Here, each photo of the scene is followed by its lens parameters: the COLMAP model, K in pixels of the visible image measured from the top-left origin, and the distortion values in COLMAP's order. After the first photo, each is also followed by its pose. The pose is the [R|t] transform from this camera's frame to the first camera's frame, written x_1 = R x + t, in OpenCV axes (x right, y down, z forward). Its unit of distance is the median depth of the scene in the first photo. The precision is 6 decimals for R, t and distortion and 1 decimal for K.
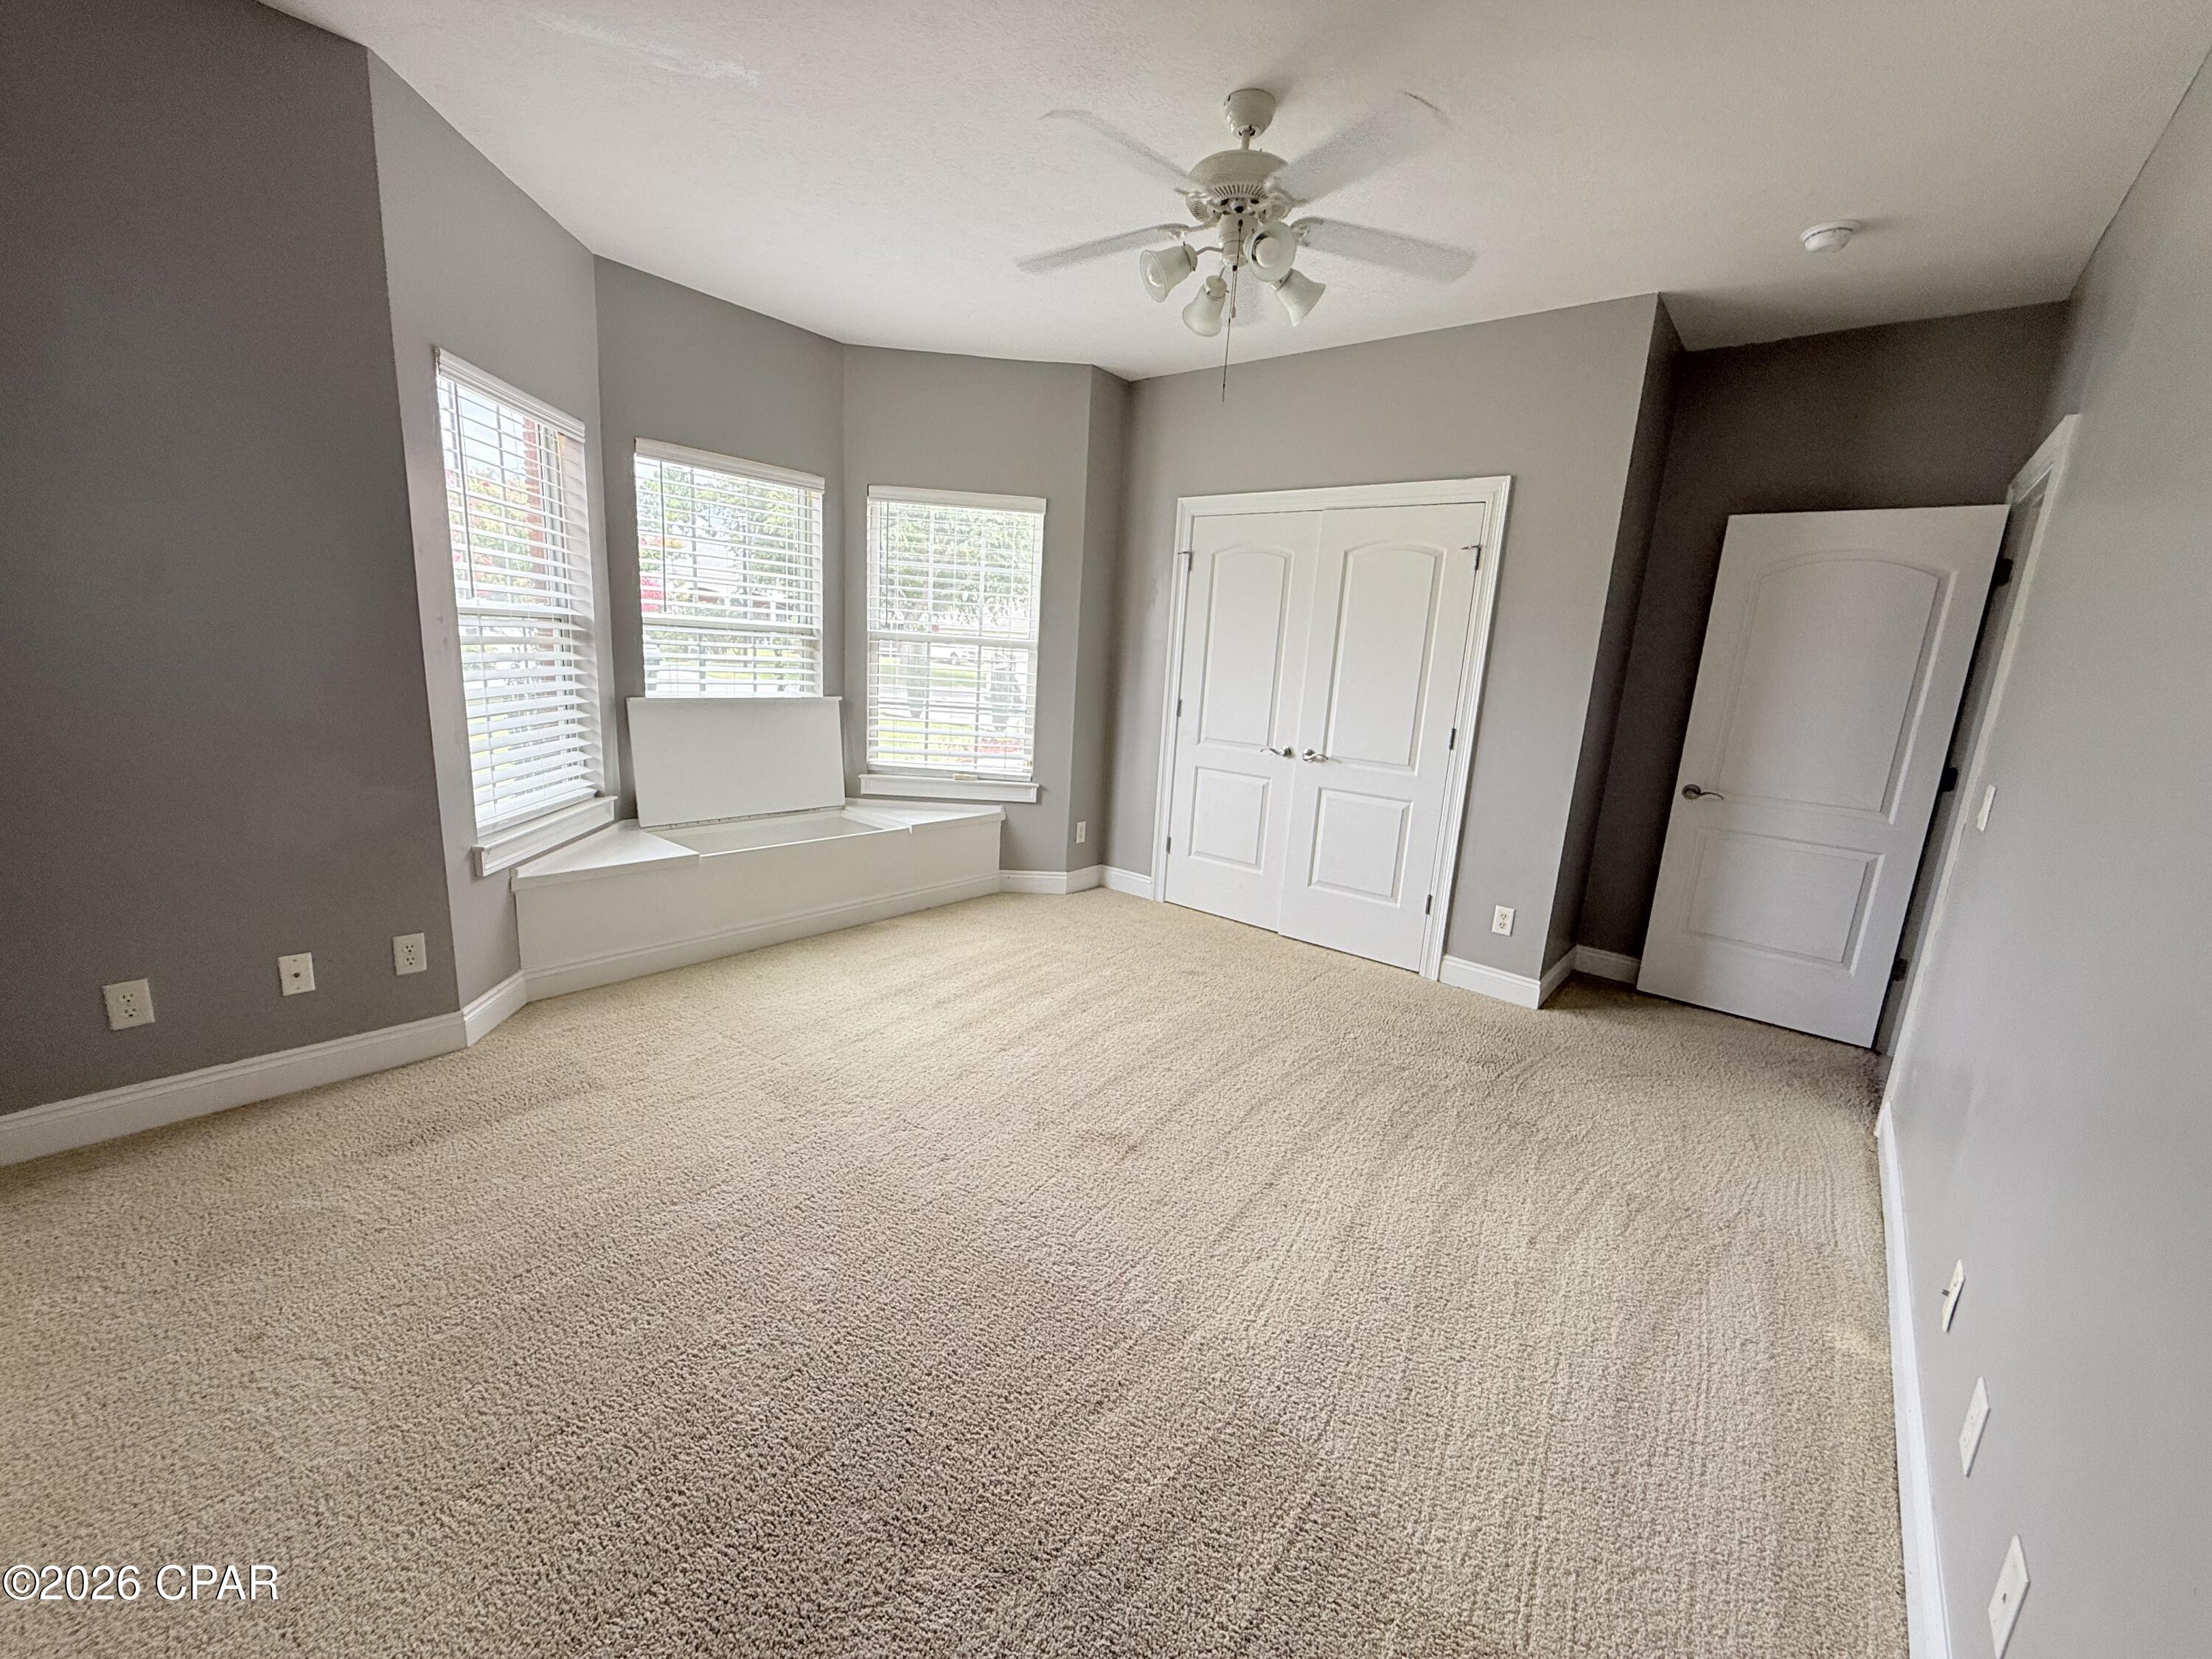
lens RADIAL K [[882.5, 0, 1115.0], [0, 882.5, 835.0], [0, 0, 1]] dist [0.000423, 0.000270]
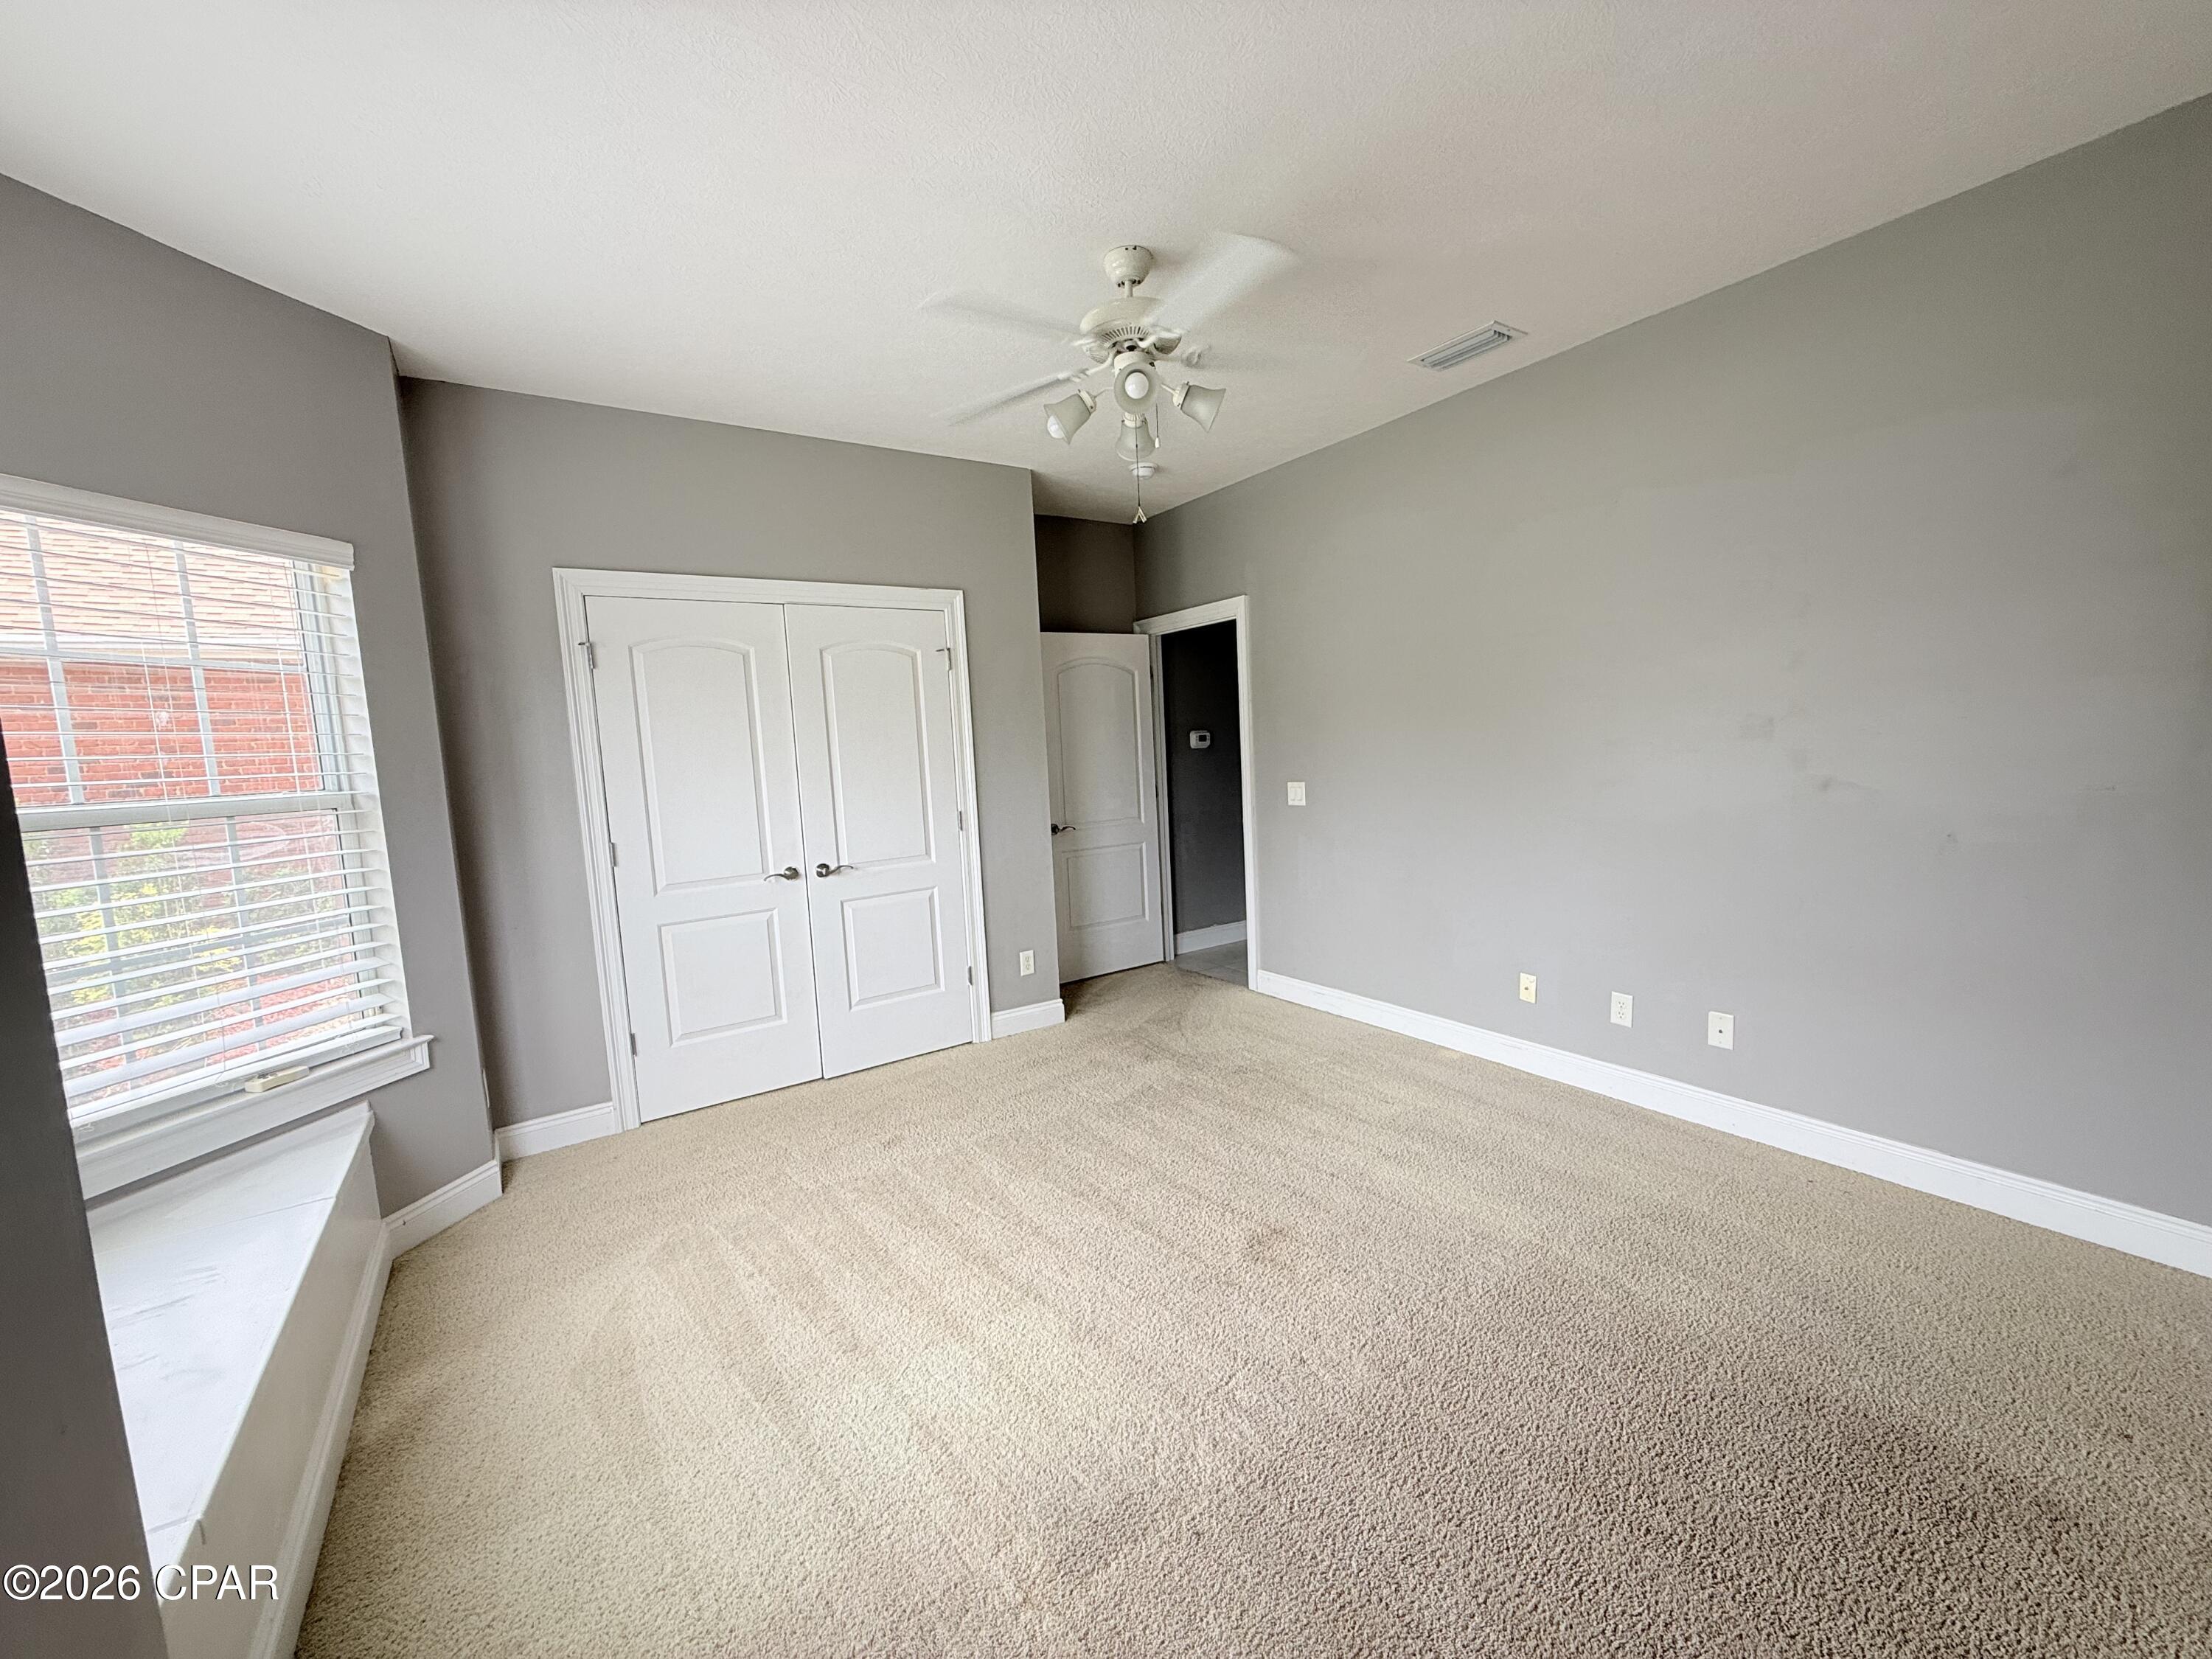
lens RADIAL K [[882.5, 0, 1092.1], [0, 882.5, 830.7], [0, 0, 1]] dist [0.000423, 0.000270]
pose [[0.291790, -0.171699, 0.940945, -0.566682], [0.268277, 0.958958, 0.091793, -0.144882], [-0.918088, 0.225650, 0.325877, 0.472653]]
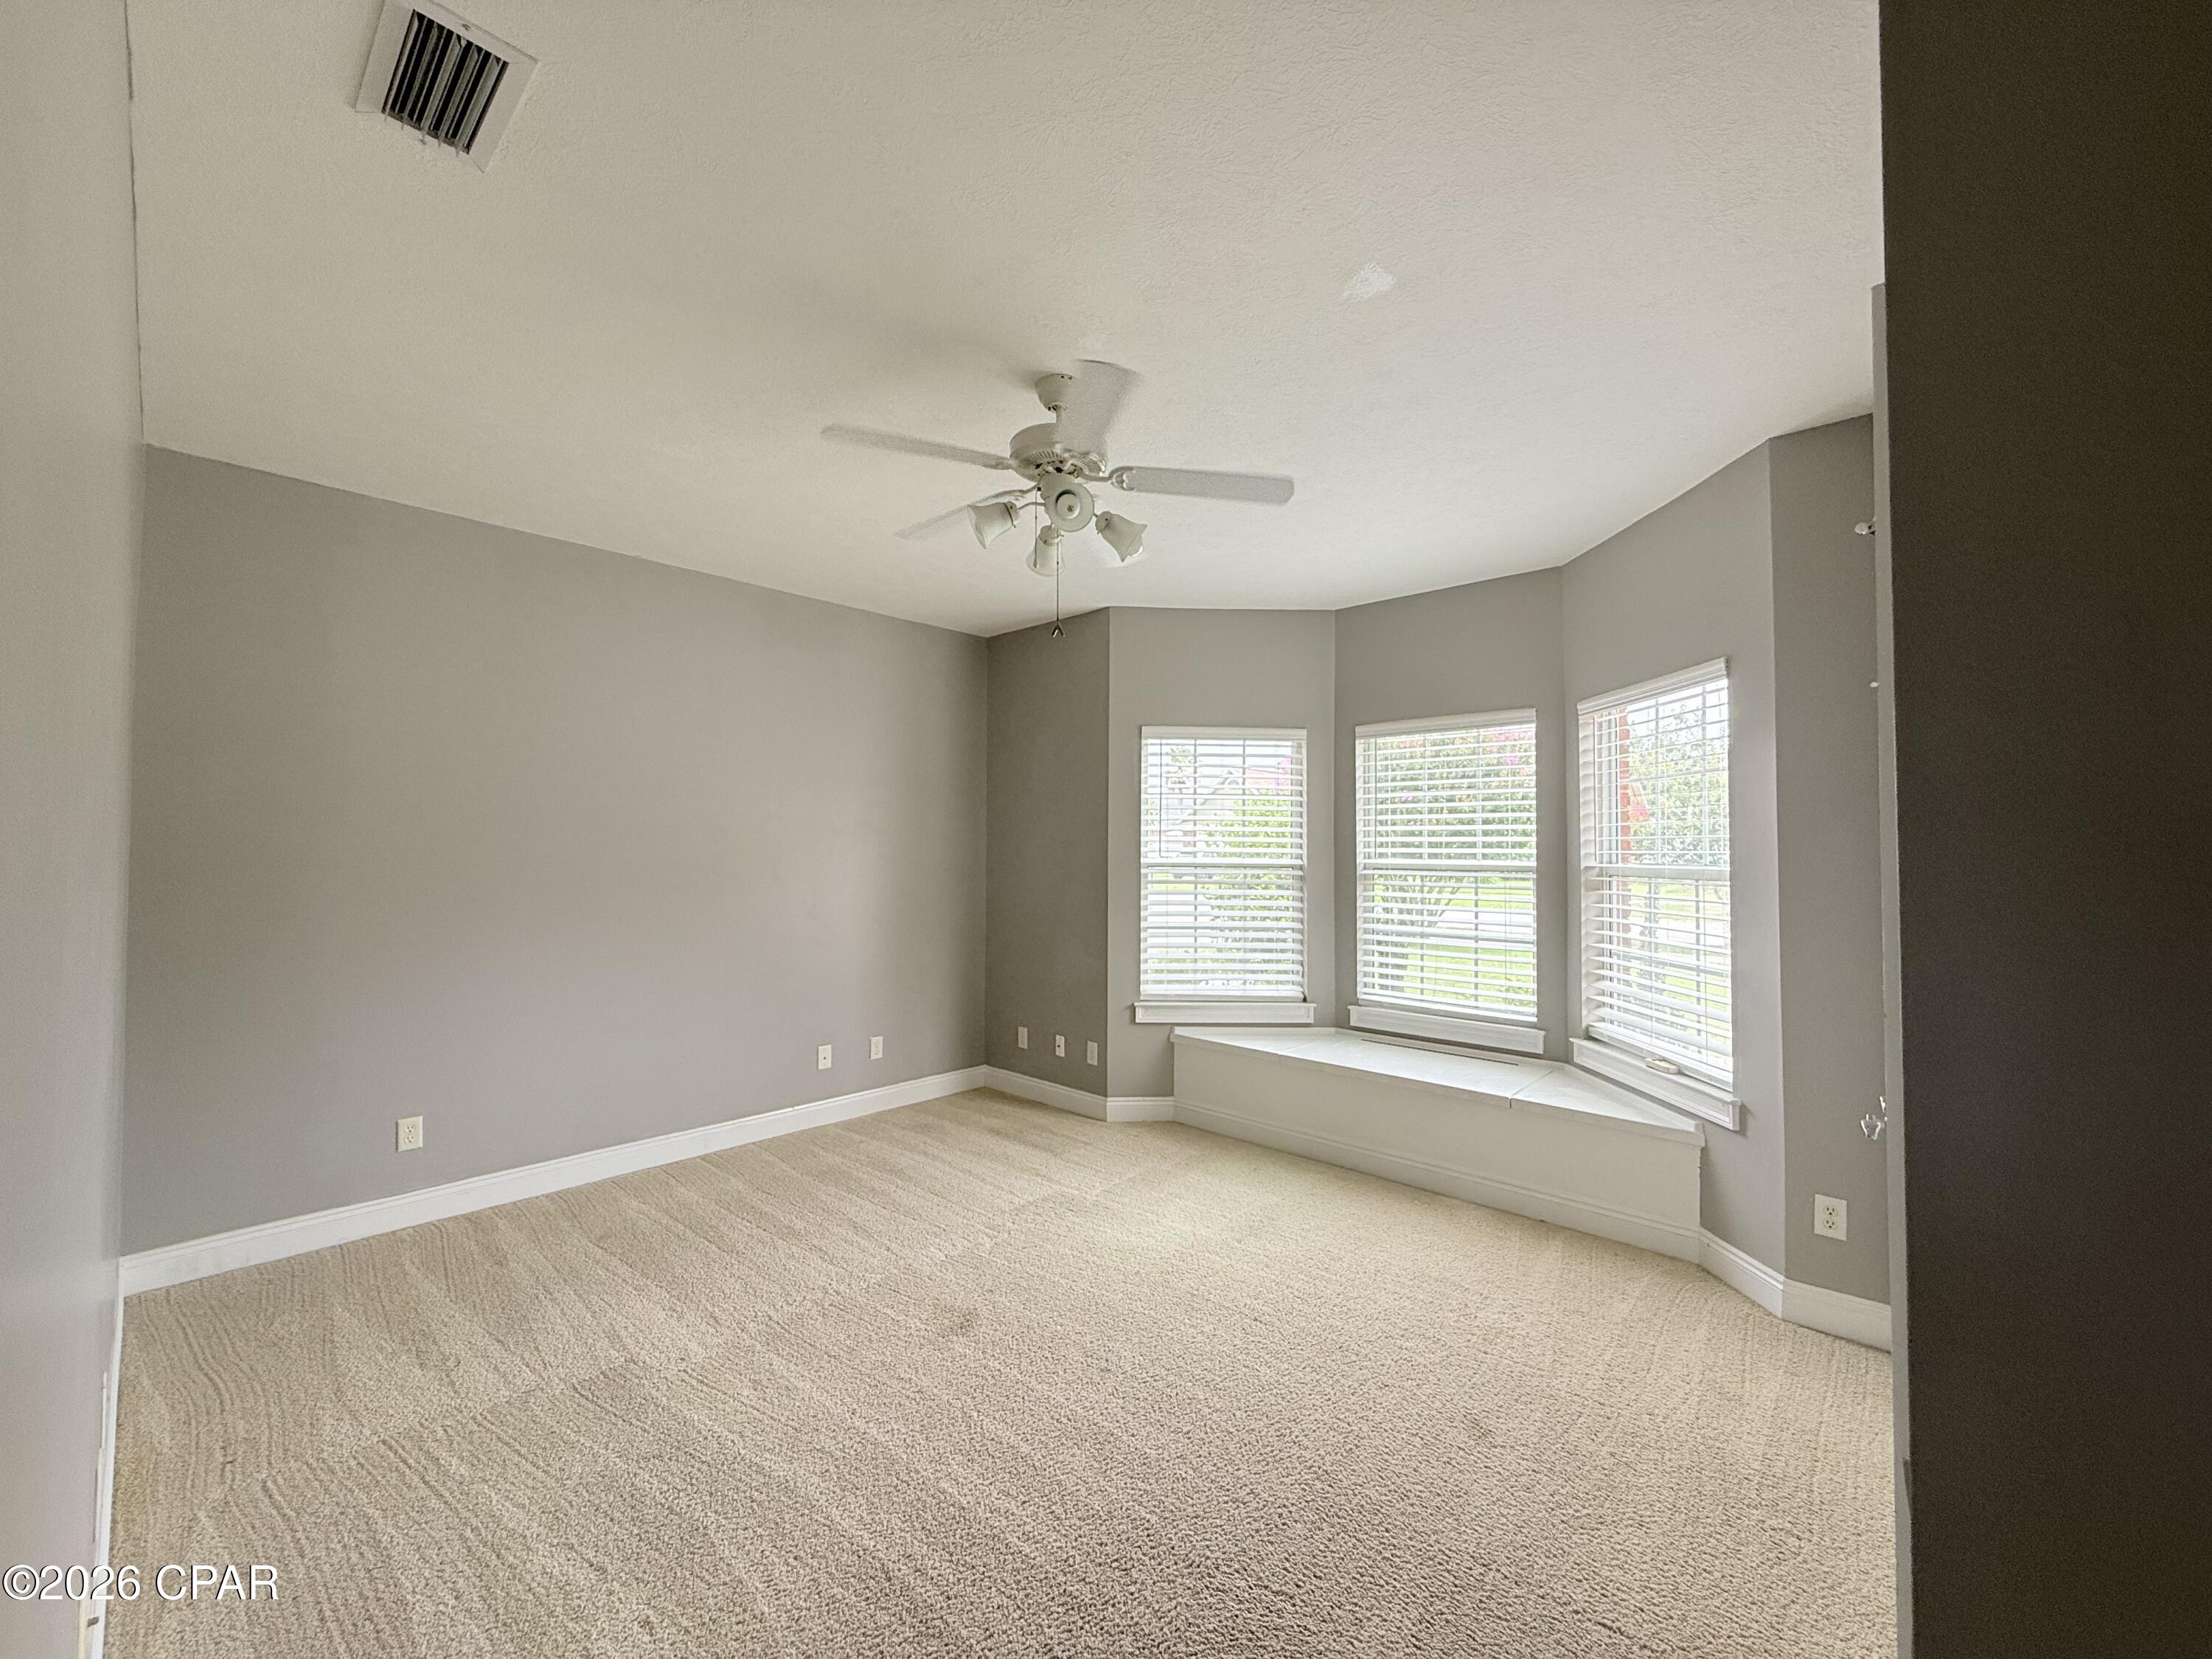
lens RADIAL K [[882.5, 0, 1095.4], [0, 882.5, 830.0], [0, 0, 1]] dist [0.000423, 0.000270]
pose [[-0.070809, -0.093131, -0.993133, 0.672874], [-0.221390, 0.972267, -0.075389, -0.113462], [0.972611, 0.214532, -0.089464, 0.708403]]
